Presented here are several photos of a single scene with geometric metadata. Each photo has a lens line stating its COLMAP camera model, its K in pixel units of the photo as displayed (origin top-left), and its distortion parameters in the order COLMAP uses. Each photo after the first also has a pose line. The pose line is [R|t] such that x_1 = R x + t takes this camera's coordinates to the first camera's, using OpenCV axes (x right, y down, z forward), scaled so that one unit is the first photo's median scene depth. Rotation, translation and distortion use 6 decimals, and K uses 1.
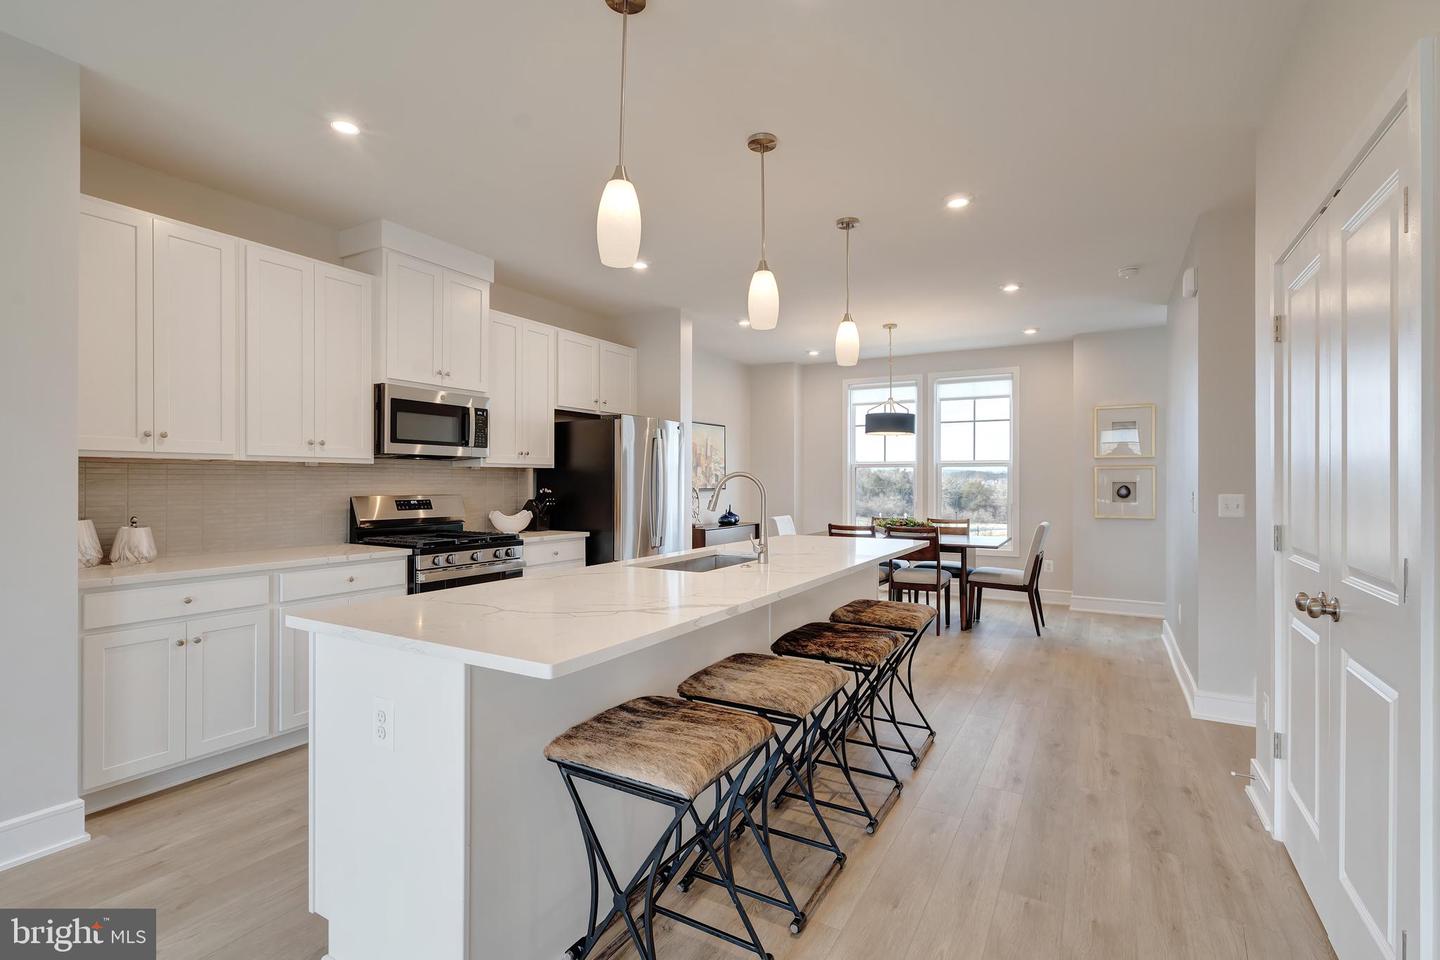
lens RADIAL K [[673.6, 0, 722.5], [0, 673.6, 472.7], [0, 0, 1]] dist [-0.002203, -0.000253]
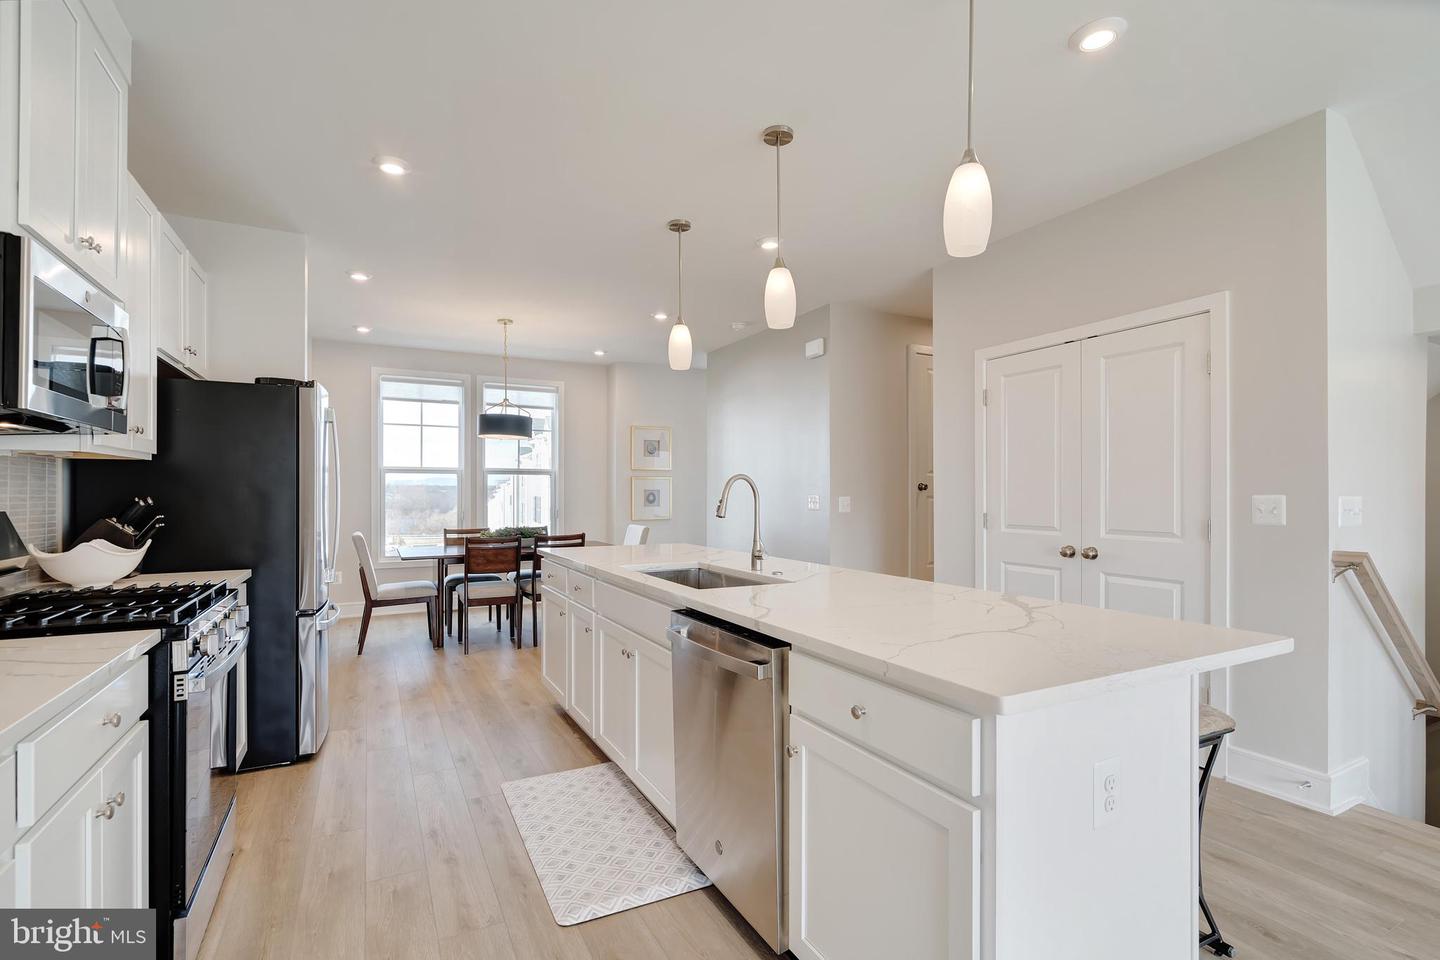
lens RADIAL K [[665.4, 0, 713.9], [0, 665.4, 489.3], [0, 0, 1]] dist [0.000400, -0.000389]
pose [[0.534397, 0.004198, 0.845223, -0.613340], [-0.012048, 0.999924, 0.002650, 0.013289], [-0.845148, -0.011599, 0.534406, 0.431928]]
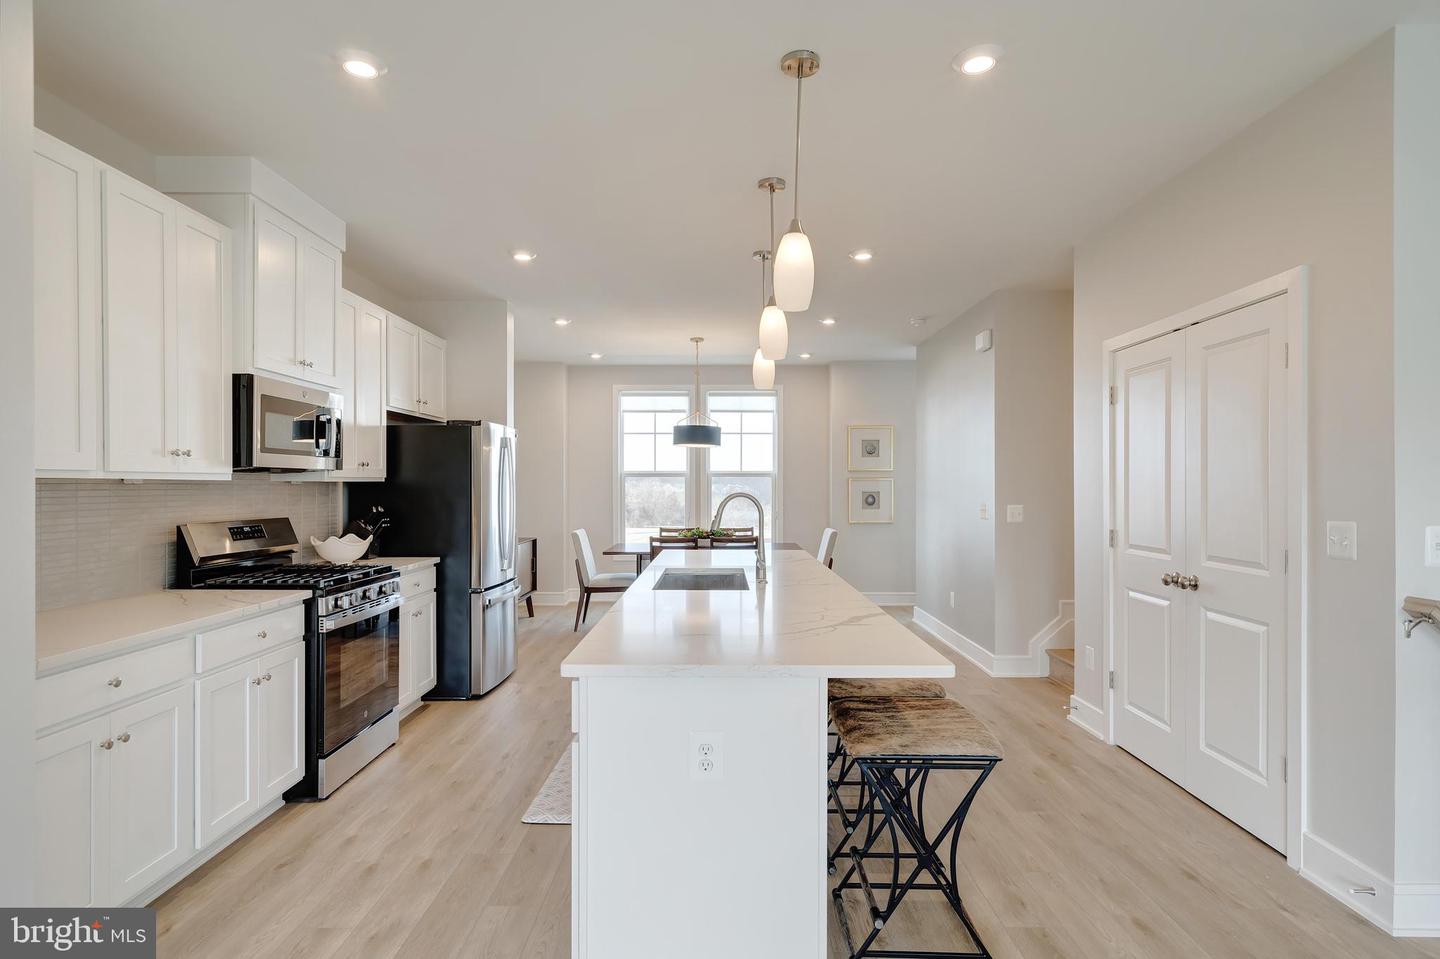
lens RADIAL K [[749.3, 0, 720.0], [0, 749.3, 479.5], [0, 0, 1]] dist [0.002223, 0.000396]
pose [[0.867759, 0.002363, 0.496979, -0.462547], [-0.006160, 0.999963, 0.006001, -0.022726], [-0.496946, -0.008269, 0.867742, 0.005253]]
